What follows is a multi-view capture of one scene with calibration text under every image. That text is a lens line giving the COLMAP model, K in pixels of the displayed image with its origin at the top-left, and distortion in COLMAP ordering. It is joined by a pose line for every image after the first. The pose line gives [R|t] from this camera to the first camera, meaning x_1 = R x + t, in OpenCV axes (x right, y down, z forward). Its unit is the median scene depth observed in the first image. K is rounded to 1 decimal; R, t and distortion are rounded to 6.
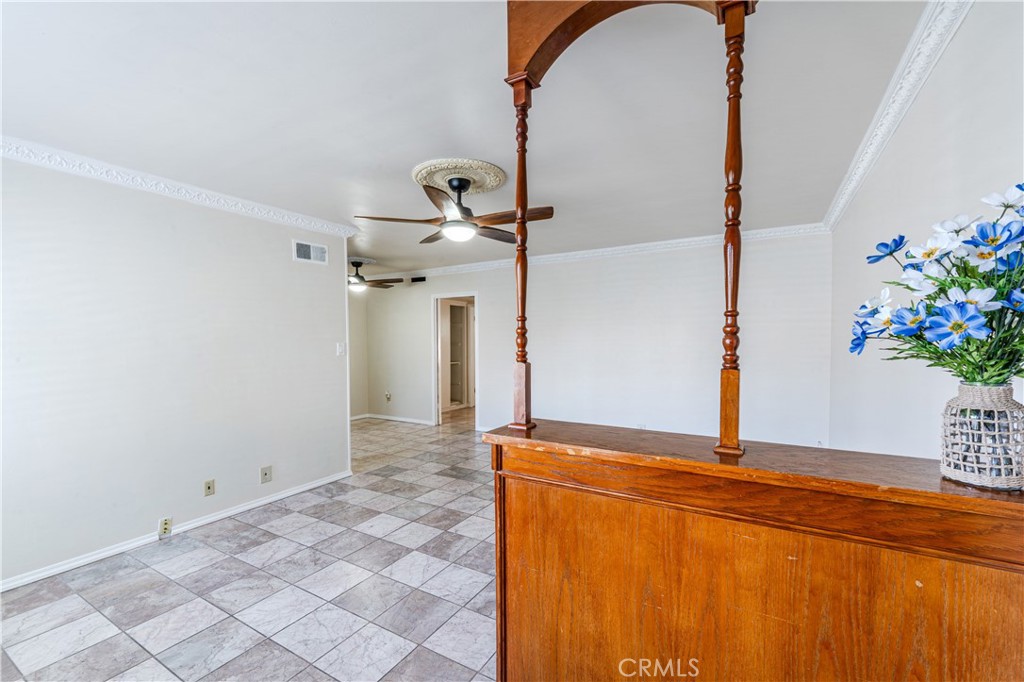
lens RADIAL K [[432.7, 0, 526.4], [0, 432.7, 354.4], [0, 0, 1]] dist [-0.001796, 0.000481]
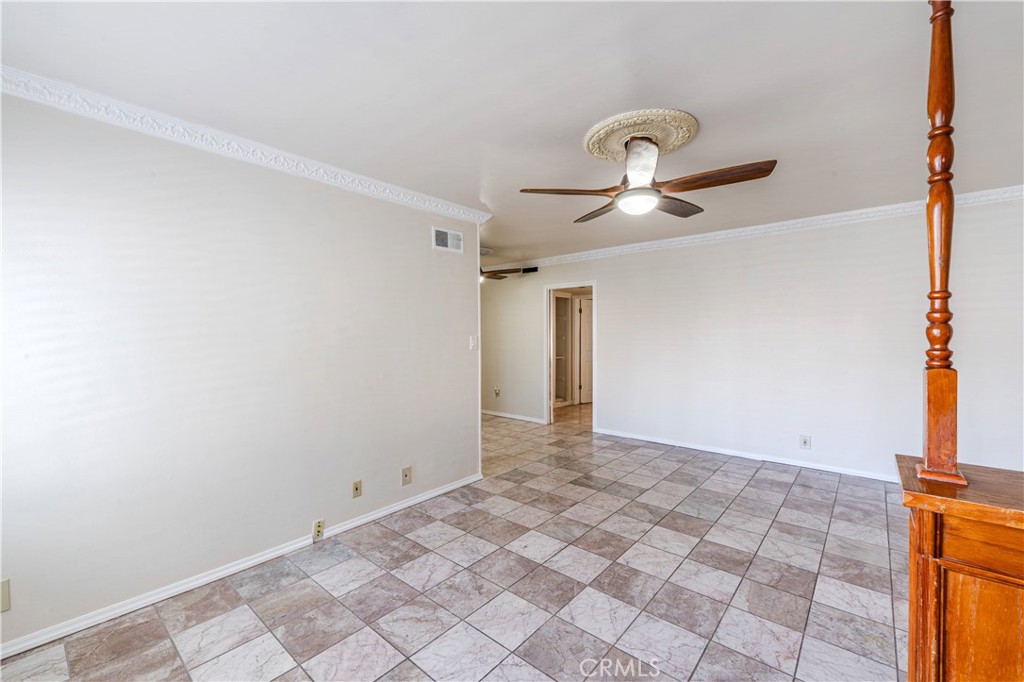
lens RADIAL K [[430.0, 0, 512.0], [0, 430.0, 341.0], [0, 0, 1]] dist [0.001627, -0.000249]
pose [[0.980373, 0.003827, -0.197115, -0.207703], [-0.007083, 0.999850, -0.015817, -0.002457], [0.197024, 0.016903, 0.980253, 0.133455]]
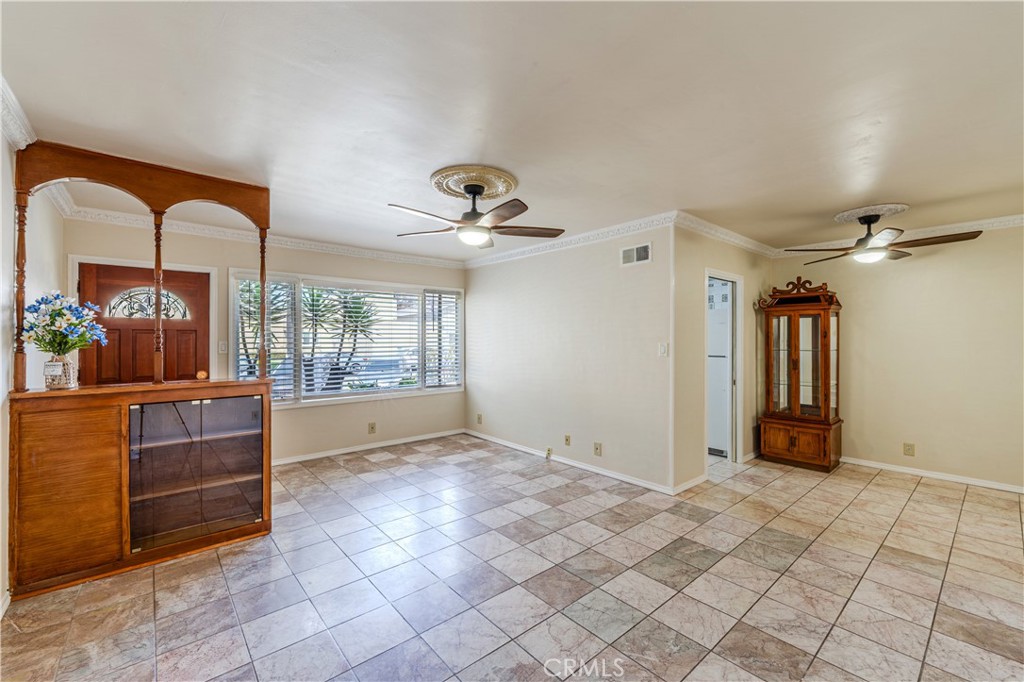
lens RADIAL K [[456.1, 0, 512.0], [0, 456.1, 341.0], [0, 0, 1]] dist [-0.000561, -0.000041]
pose [[-0.392526, 0.005419, -0.919725, 0.728300], [-0.030728, 0.999347, 0.019002, -0.048598], [0.919227, 0.035720, -0.392103, 1.364675]]
